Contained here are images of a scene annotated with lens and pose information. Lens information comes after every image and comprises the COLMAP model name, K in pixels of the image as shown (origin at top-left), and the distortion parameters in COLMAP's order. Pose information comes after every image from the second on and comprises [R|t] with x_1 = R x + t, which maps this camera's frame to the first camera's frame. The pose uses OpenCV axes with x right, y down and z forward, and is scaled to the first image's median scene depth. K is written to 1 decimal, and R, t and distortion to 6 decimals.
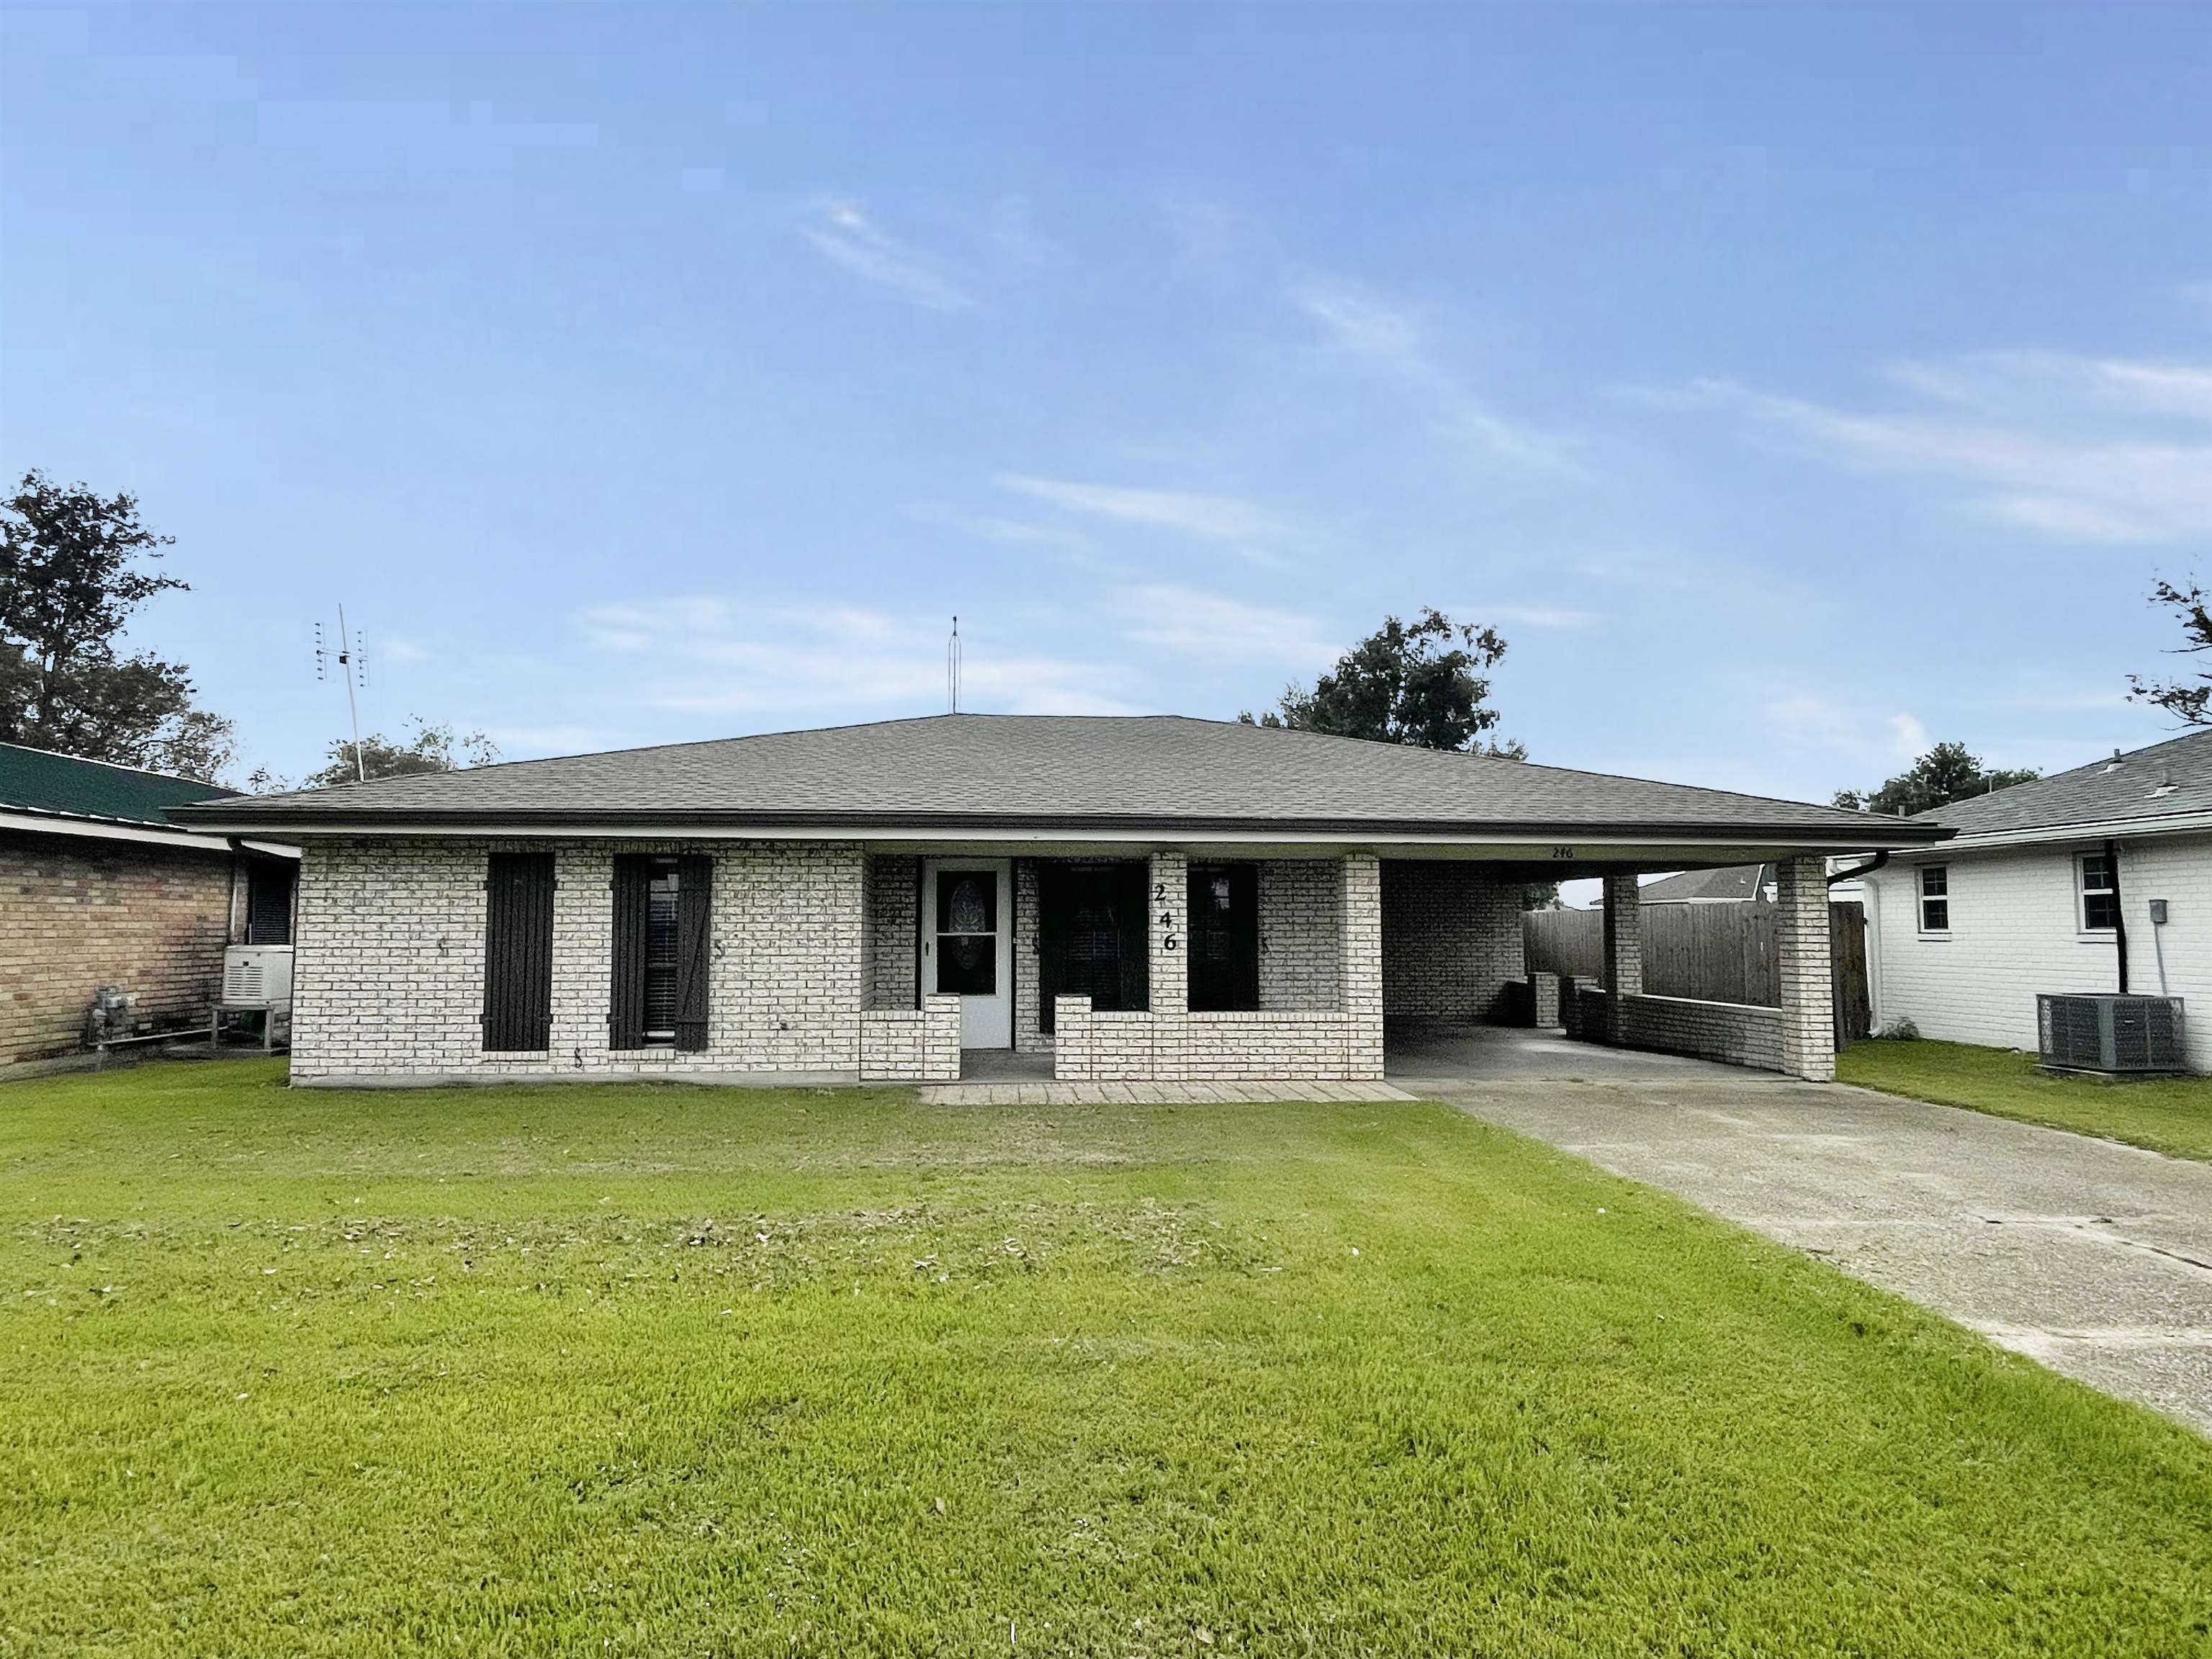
lens RADIAL K [[1266.9, 0, 1106.5], [0, 1266.9, 831.5], [0, 0, 1]] dist [0.006559, -0.000173]
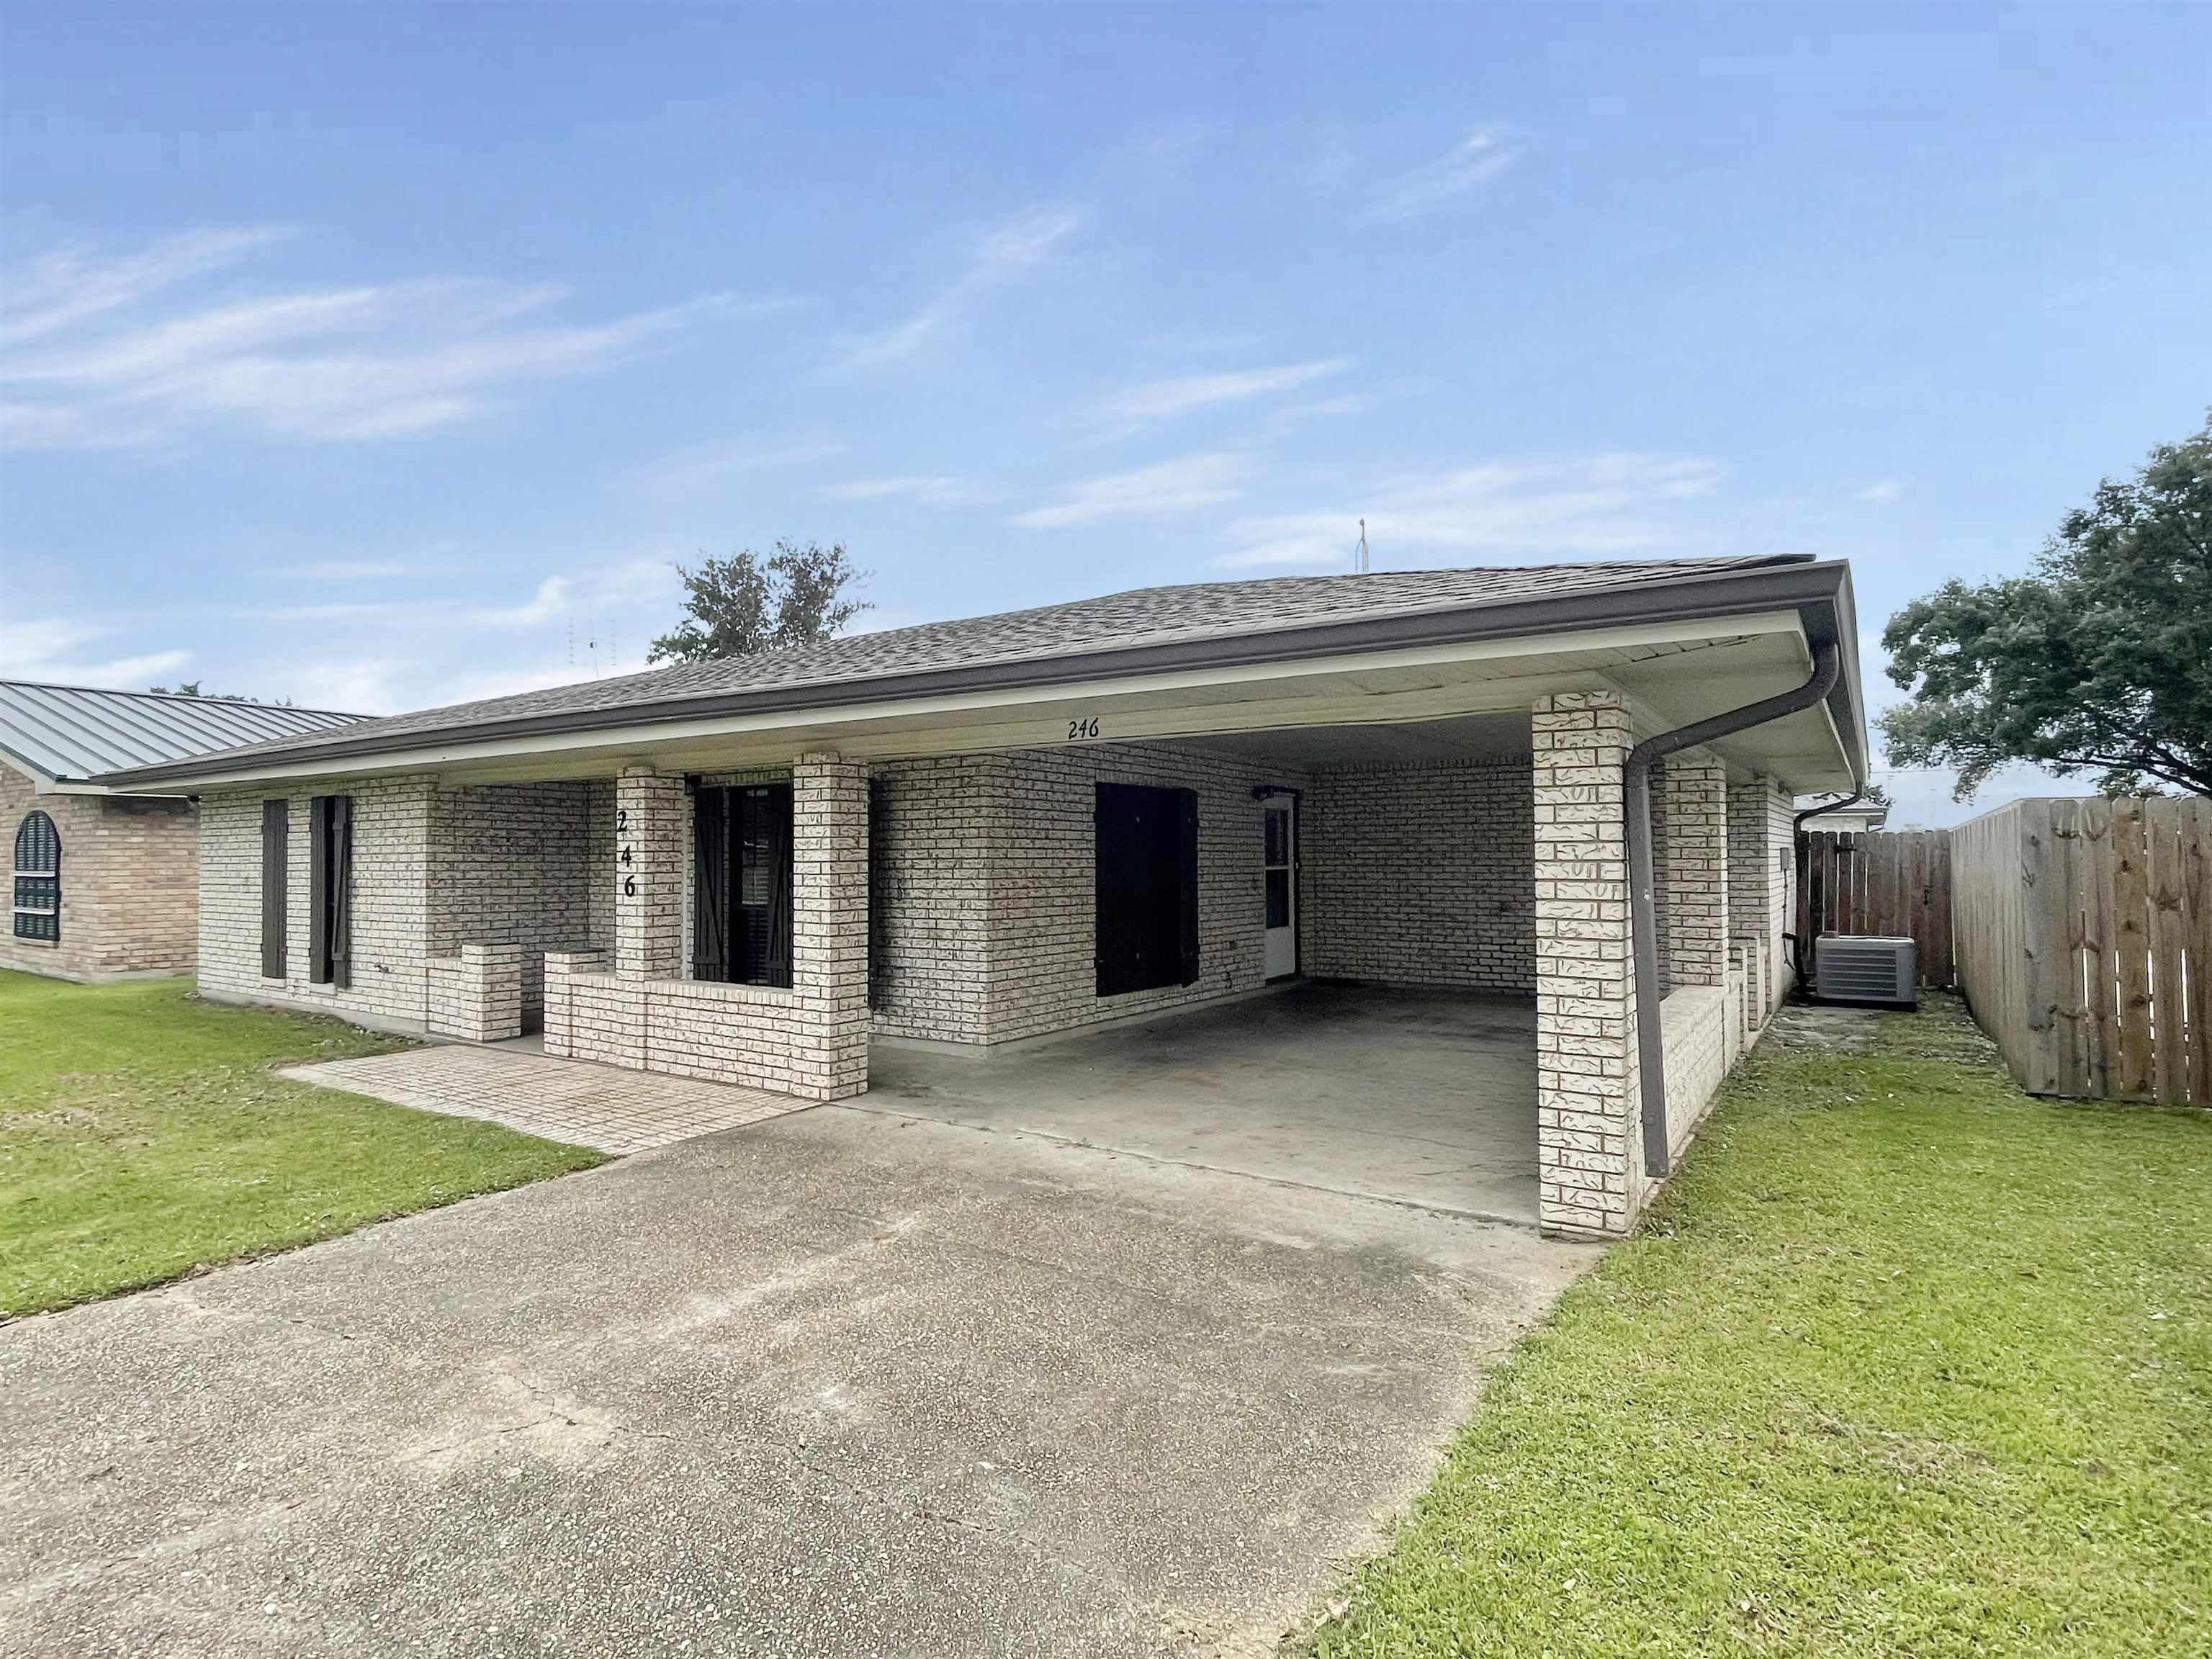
lens RADIAL K [[1141.8, 0, 1102.8], [0, 1141.8, 832.3], [0, 0, 1]] dist [-0.000150, -0.000431]
pose [[0.788433, -0.019634, -0.614807, 0.689991], [0.053610, 0.997881, 0.036882, 0.045271], [0.612780, -0.062039, 0.787815, 0.637288]]
